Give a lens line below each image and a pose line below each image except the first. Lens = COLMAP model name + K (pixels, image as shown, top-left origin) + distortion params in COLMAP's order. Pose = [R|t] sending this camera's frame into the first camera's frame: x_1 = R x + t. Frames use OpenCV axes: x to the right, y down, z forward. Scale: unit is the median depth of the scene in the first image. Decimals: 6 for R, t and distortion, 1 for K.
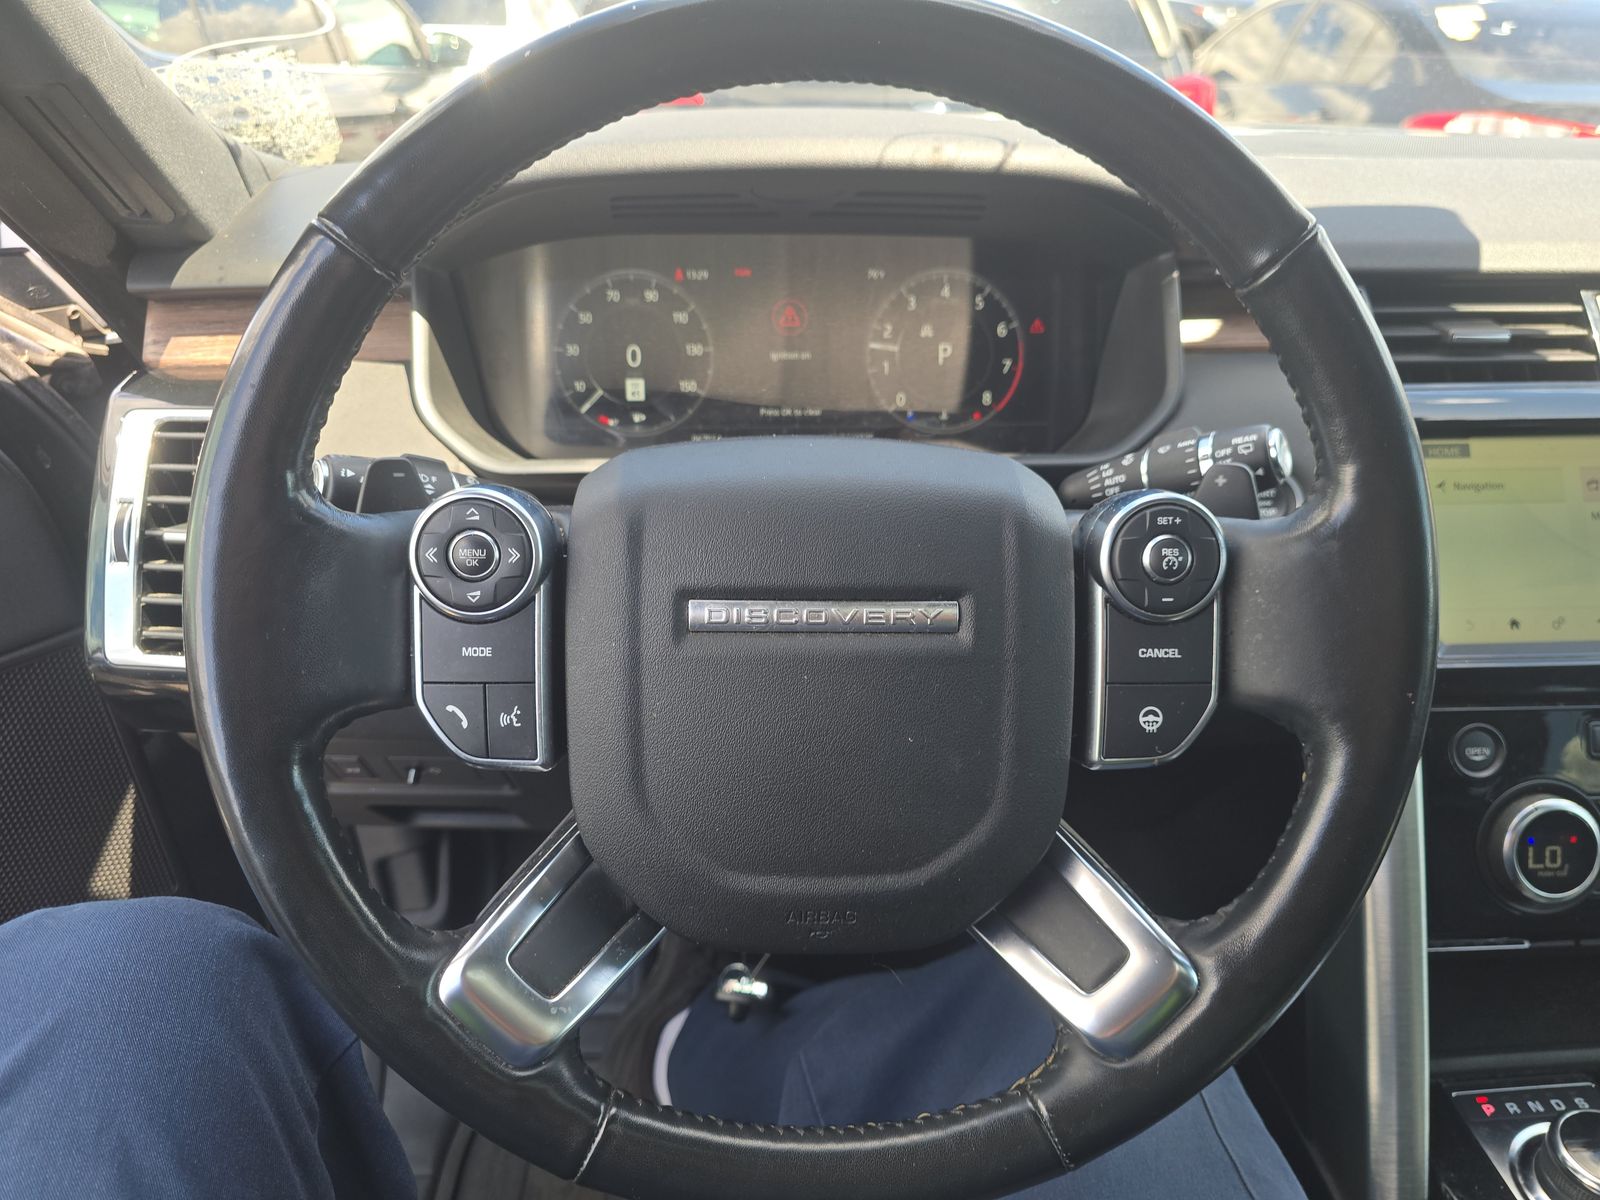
lens RADIAL K [[1086.6, 0, 796.1], [0, 1086.6, 597.0], [0, 0, 1]] dist [0.037775, -0.043798]
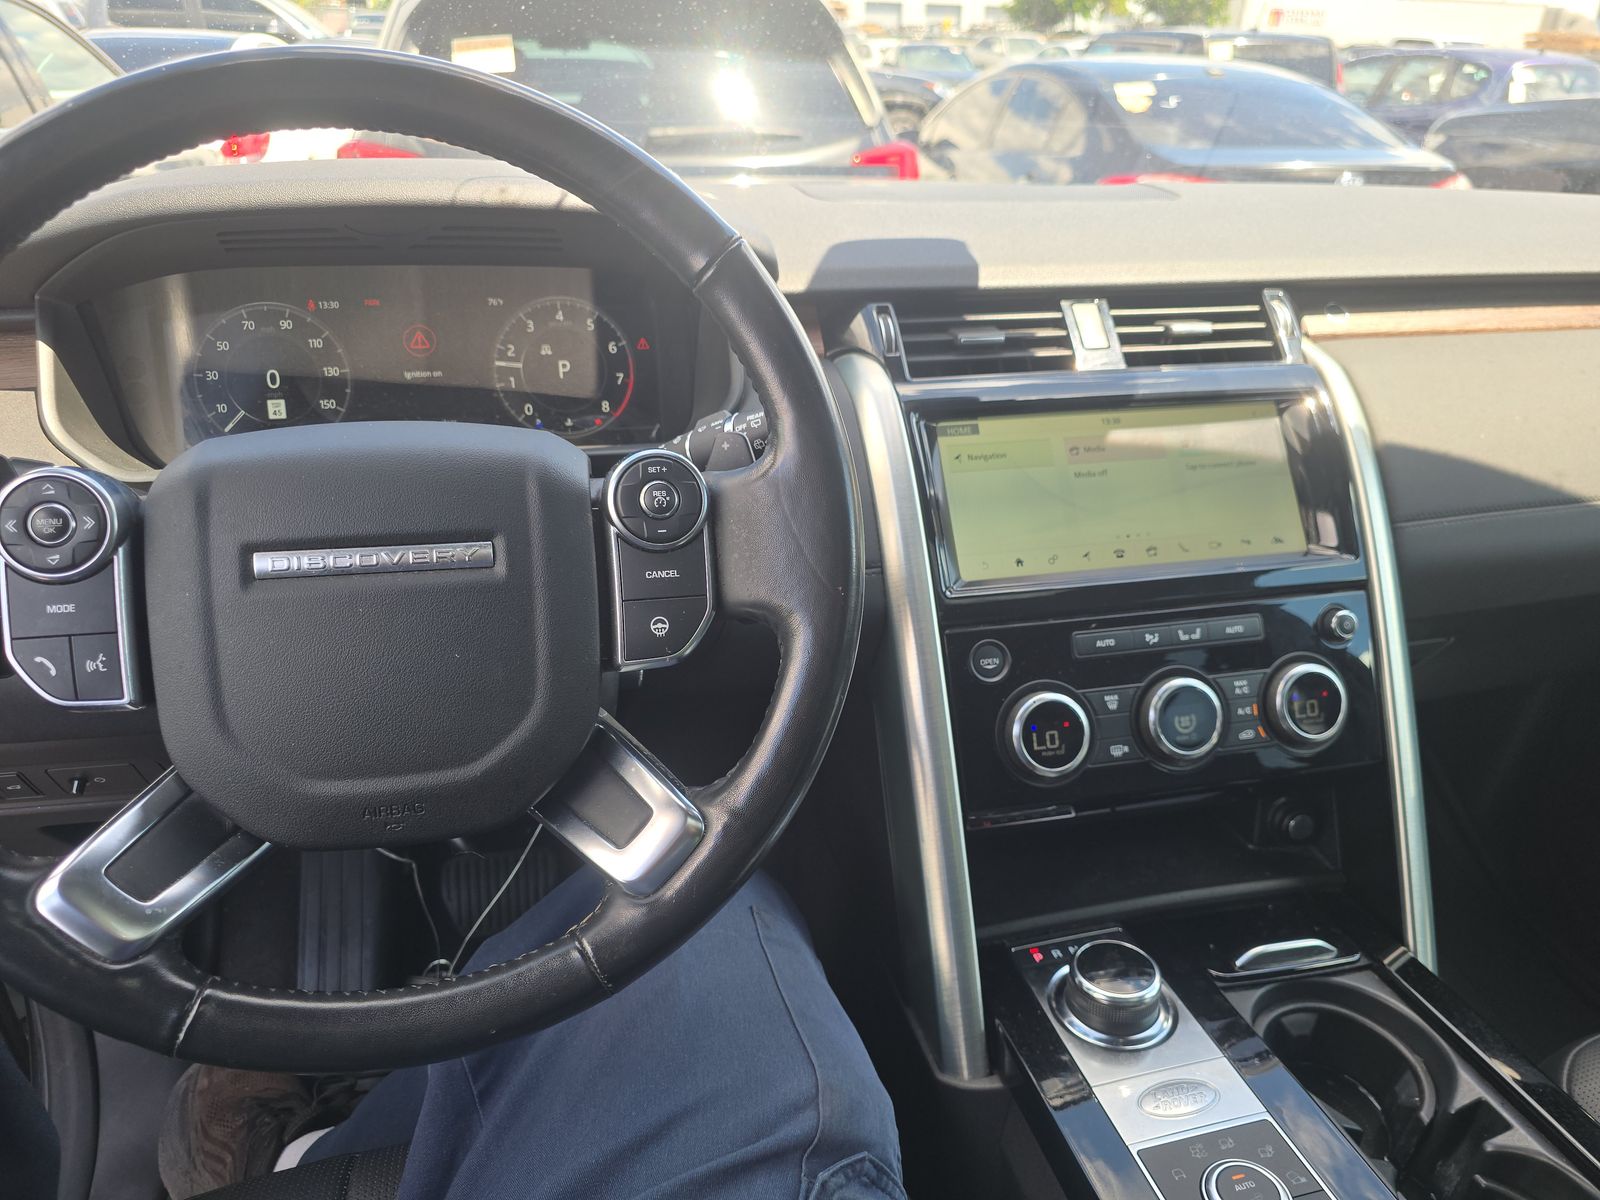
lens RADIAL K [[1086.6, 0, 791.5], [0, 1086.6, 598.5], [0, 0, 1]] dist [0.037775, -0.043798]
pose [[0.982025, -0.070089, 0.175257, 0.223088], [0.078864, 0.995931, -0.043608, 0.126786], [-0.171488, 0.056645, 0.983556, -0.233046]]
